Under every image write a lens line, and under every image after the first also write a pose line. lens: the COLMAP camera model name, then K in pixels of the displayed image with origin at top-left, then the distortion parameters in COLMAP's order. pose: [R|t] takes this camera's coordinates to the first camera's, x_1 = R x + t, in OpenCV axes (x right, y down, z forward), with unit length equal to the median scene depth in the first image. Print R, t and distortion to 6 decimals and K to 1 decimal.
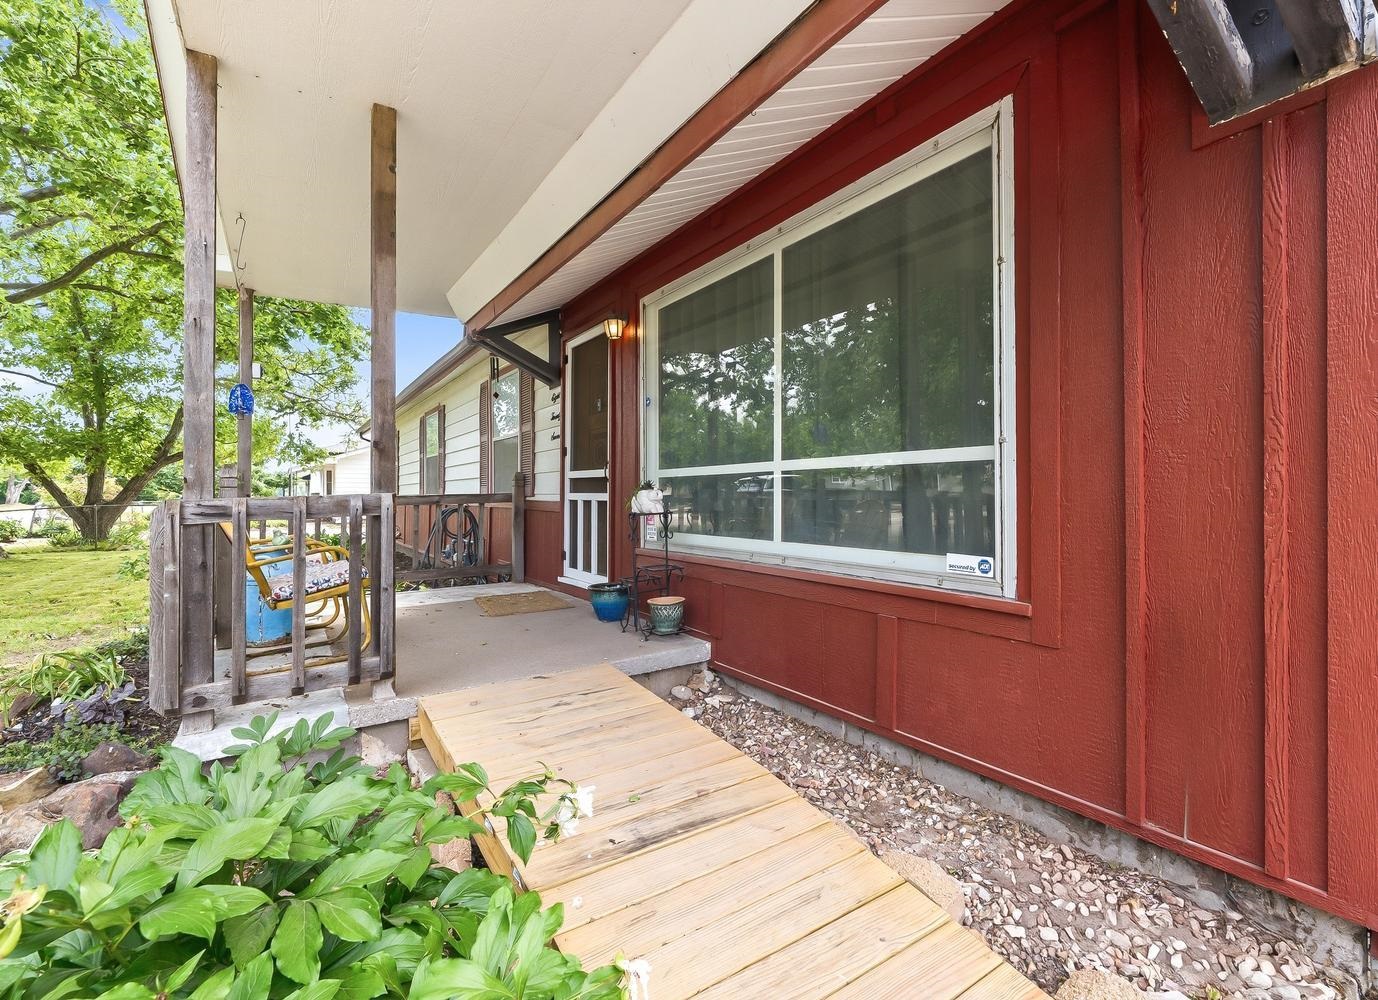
lens RADIAL K [[637.7, 0, 689.0], [0, 637.7, 500.0], [0, 0, 1]] dist [0.001114, 0.001056]
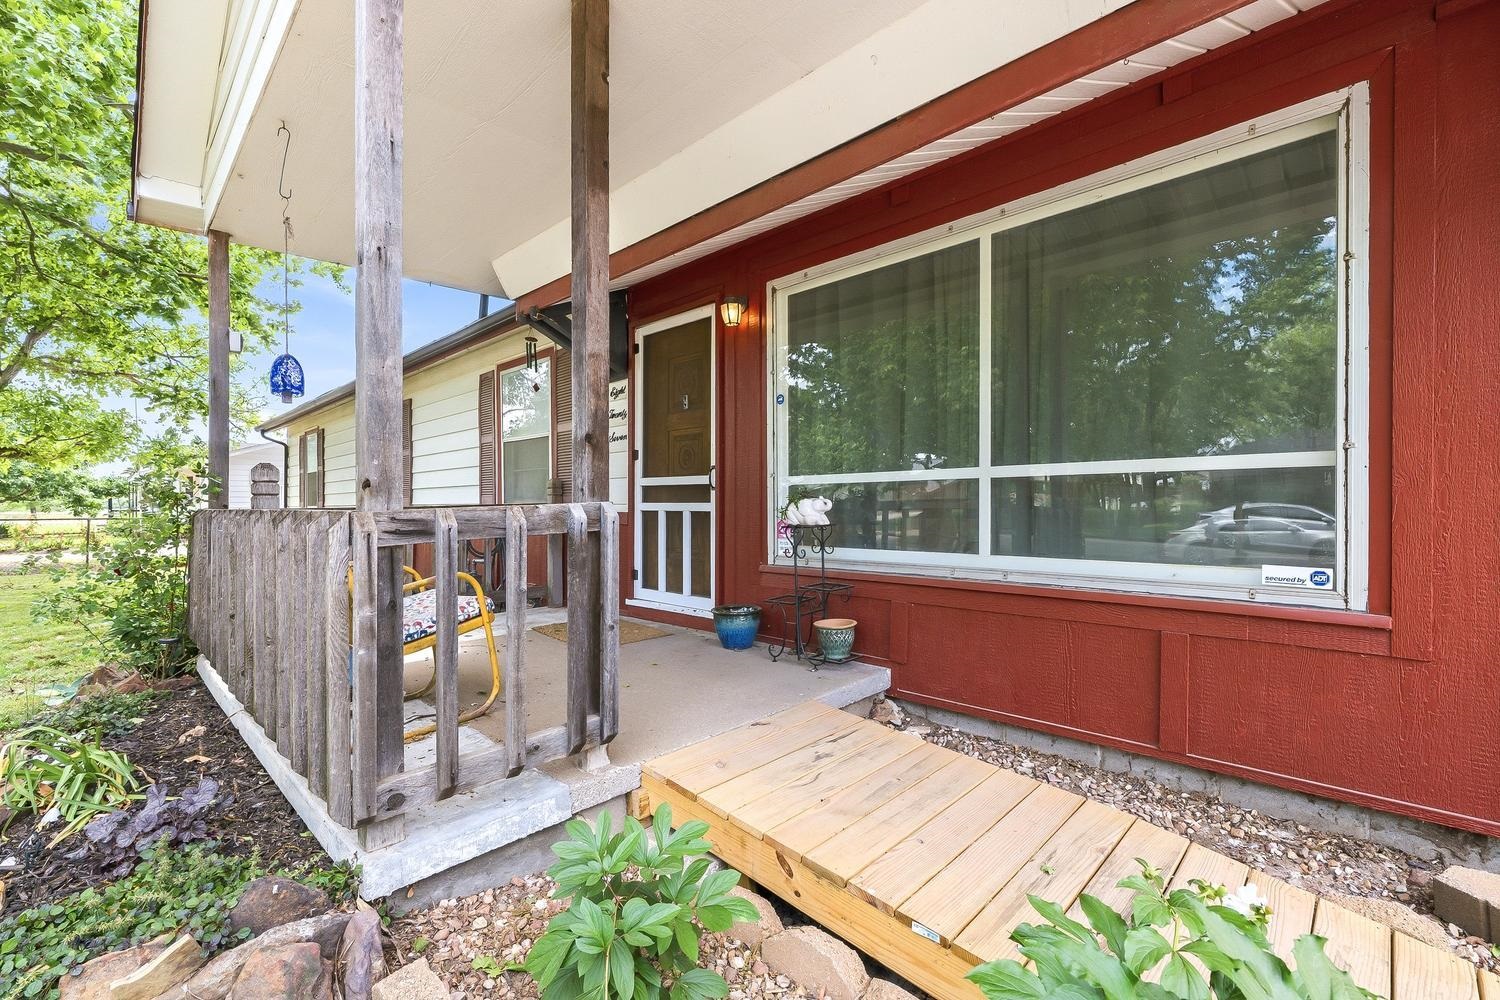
lens RADIAL K [[653.0, 0, 753.5], [0, 653.0, 518.4], [0, 0, 1]] dist [0.002088, -0.000271]
pose [[0.974720, -0.005944, 0.223352, -0.401805], [0.003335, 0.999922, 0.012057, 0.000162], [-0.223406, -0.011007, 0.974663, 0.164227]]
